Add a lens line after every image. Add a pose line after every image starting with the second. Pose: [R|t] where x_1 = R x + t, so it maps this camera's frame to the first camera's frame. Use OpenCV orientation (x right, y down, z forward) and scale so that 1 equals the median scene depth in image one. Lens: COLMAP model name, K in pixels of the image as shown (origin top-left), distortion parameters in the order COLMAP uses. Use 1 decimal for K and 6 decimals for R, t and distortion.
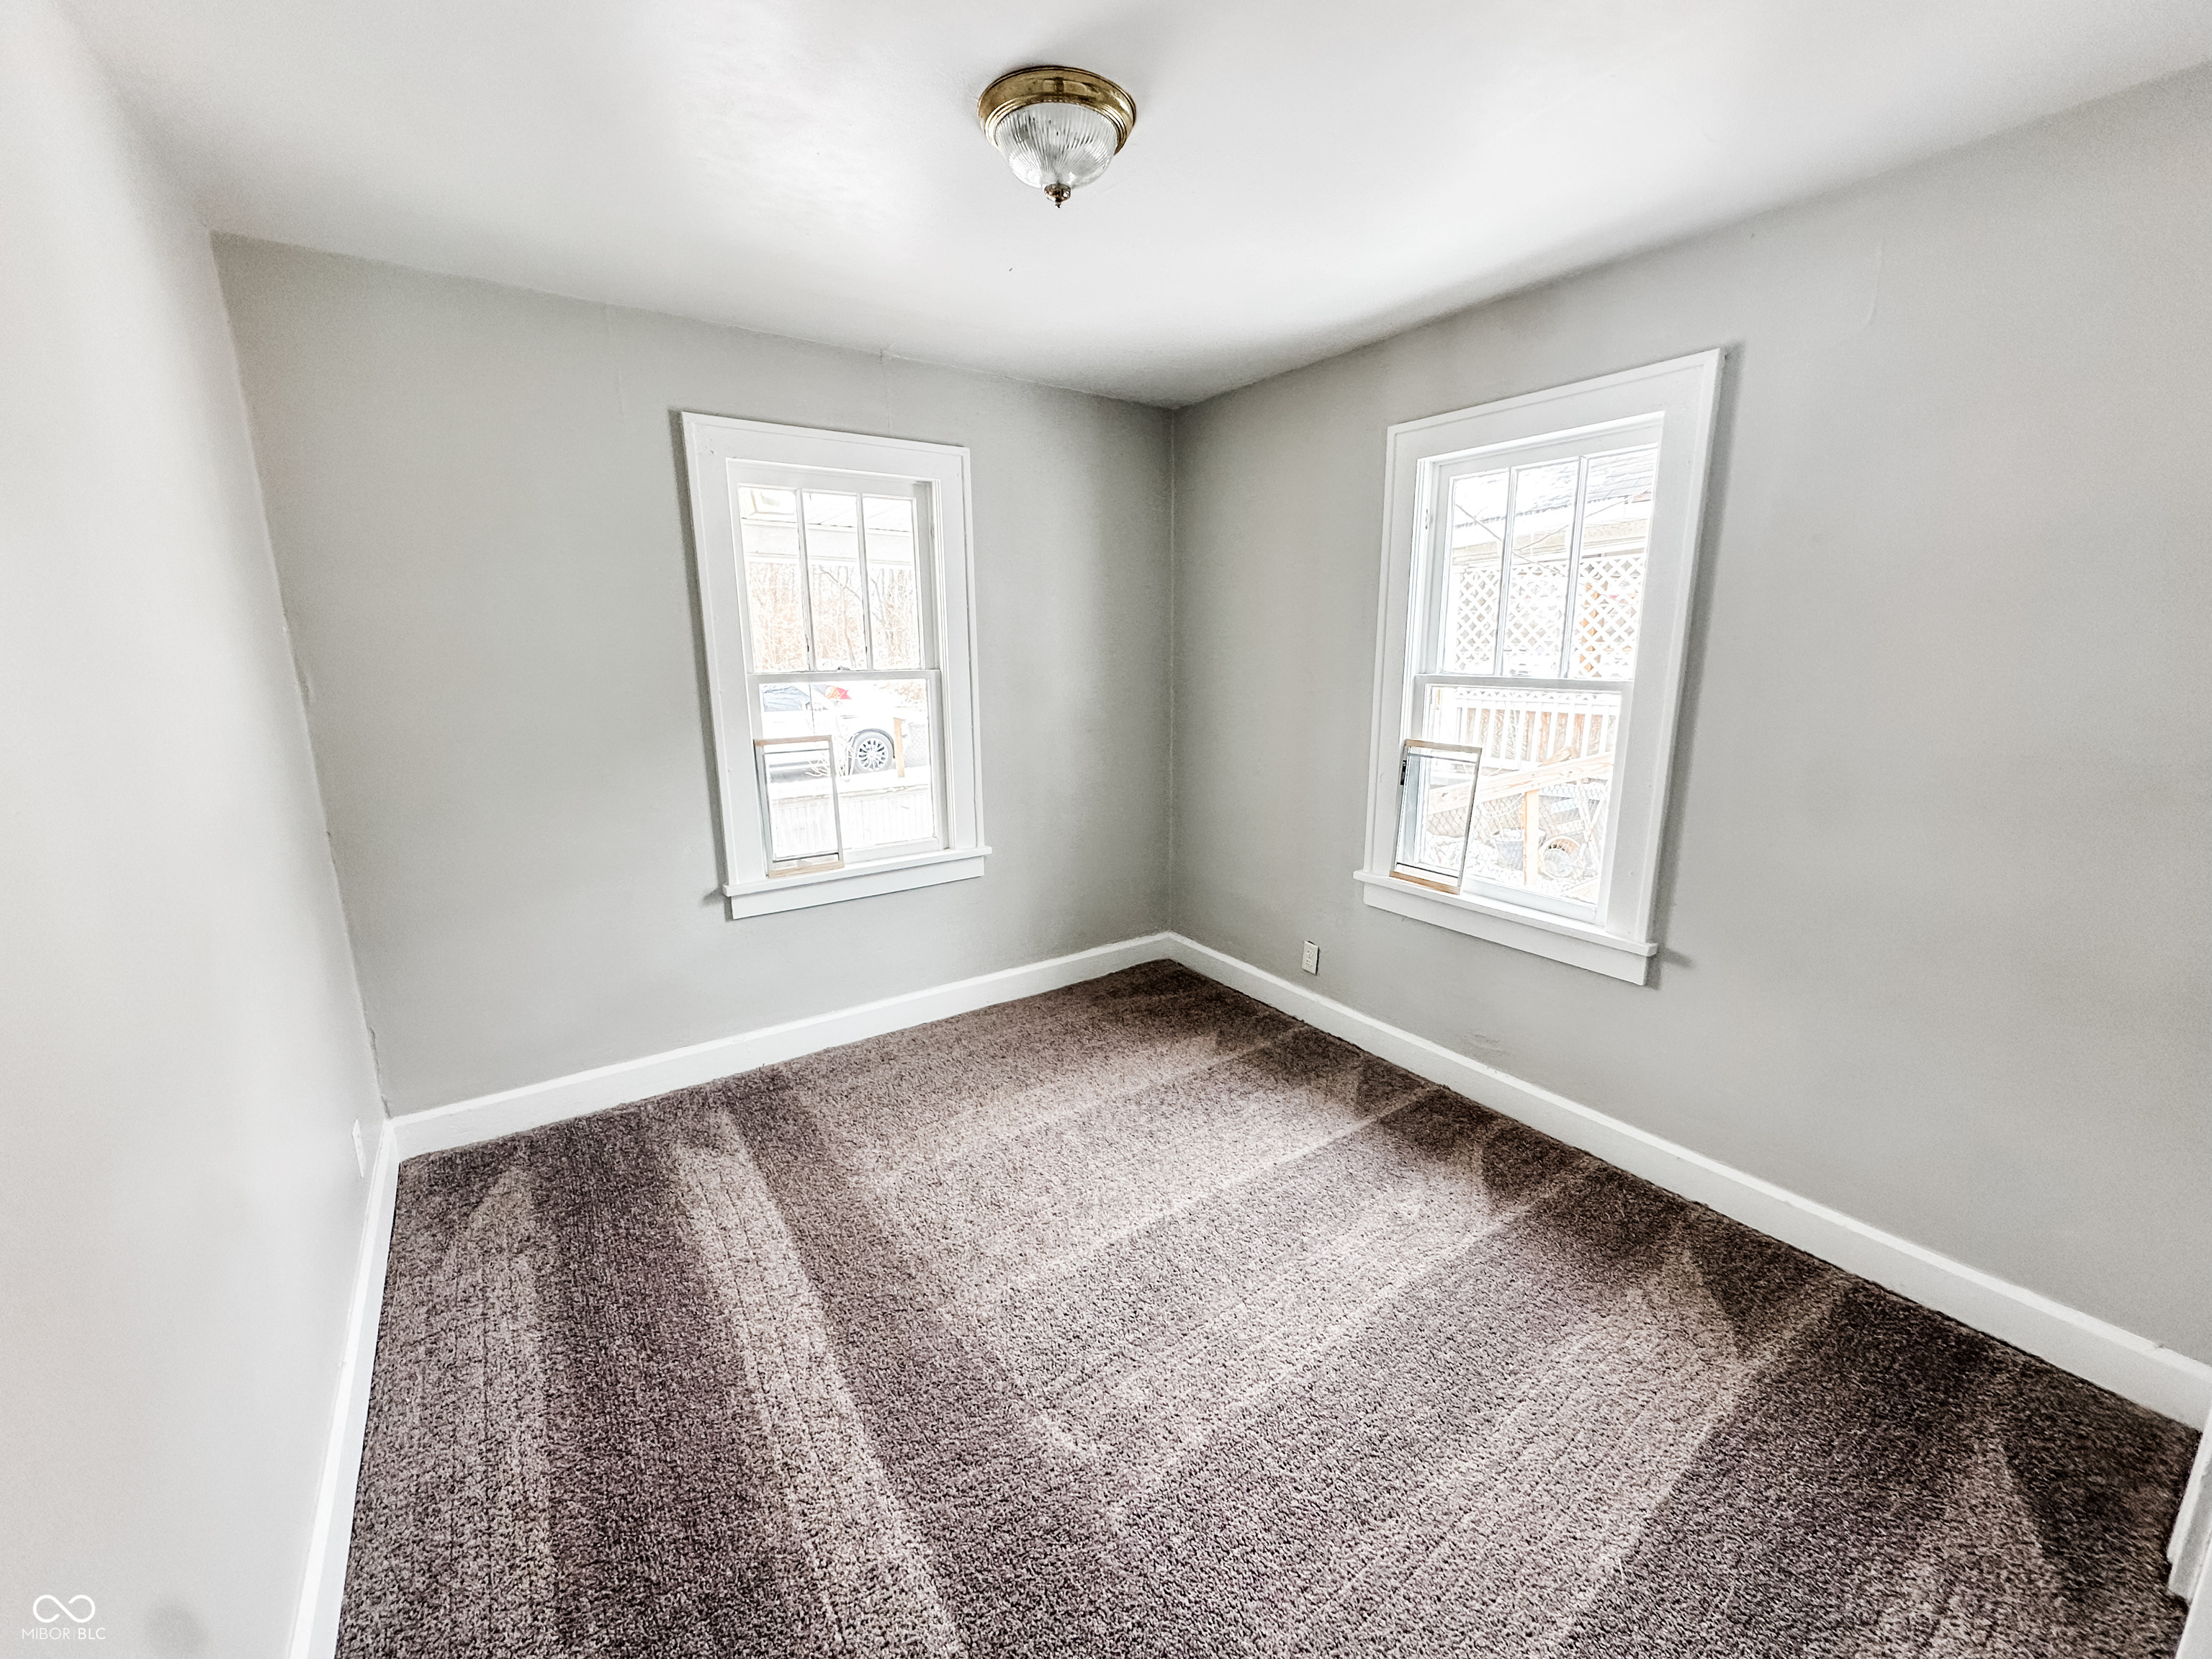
lens RADIAL K [[895.1, 0, 1159.6], [0, 895.1, 827.9], [0, 0, 1]] dist [0.002742, 0.000149]
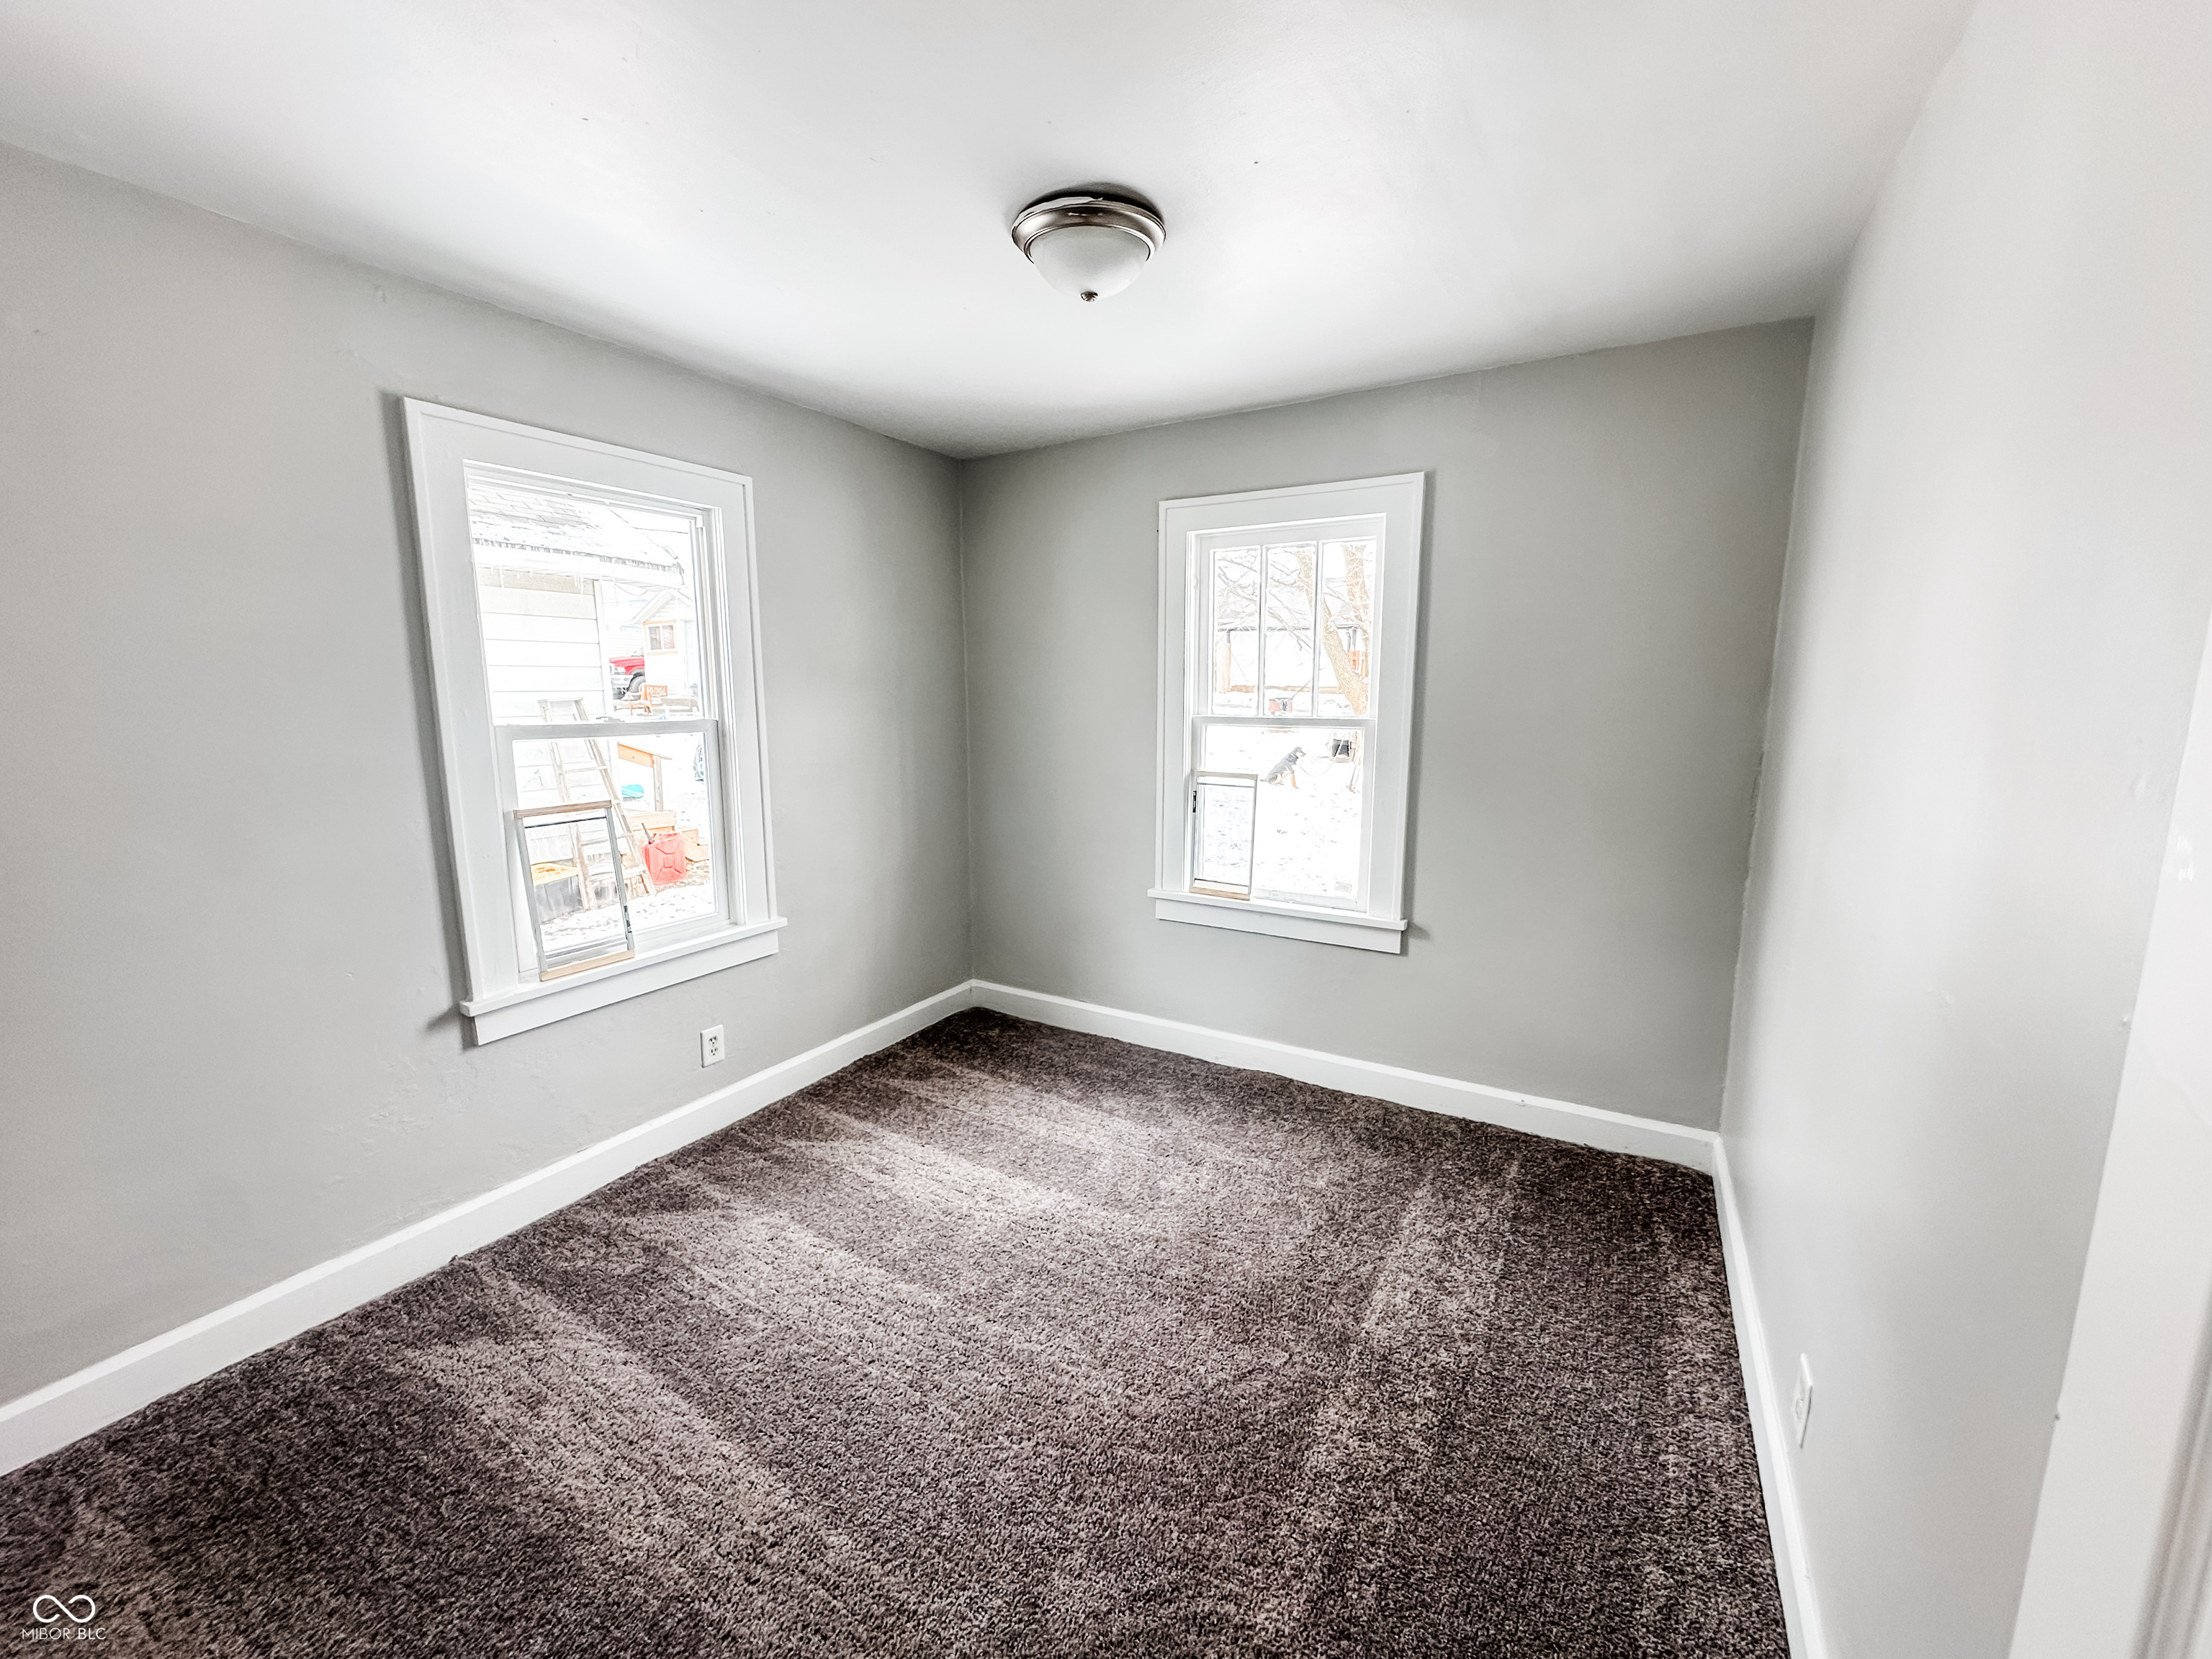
lens RADIAL K [[895.1, 0, 1108.6], [0, 895.1, 826.3], [0, 0, 1]] dist [0.002742, 0.000149]
pose [[0.877854, -0.076236, 0.472821, -0.357776], [0.104006, 0.994035, -0.032826, -0.003759], [-0.467498, 0.077993, 0.880547, 0.052513]]
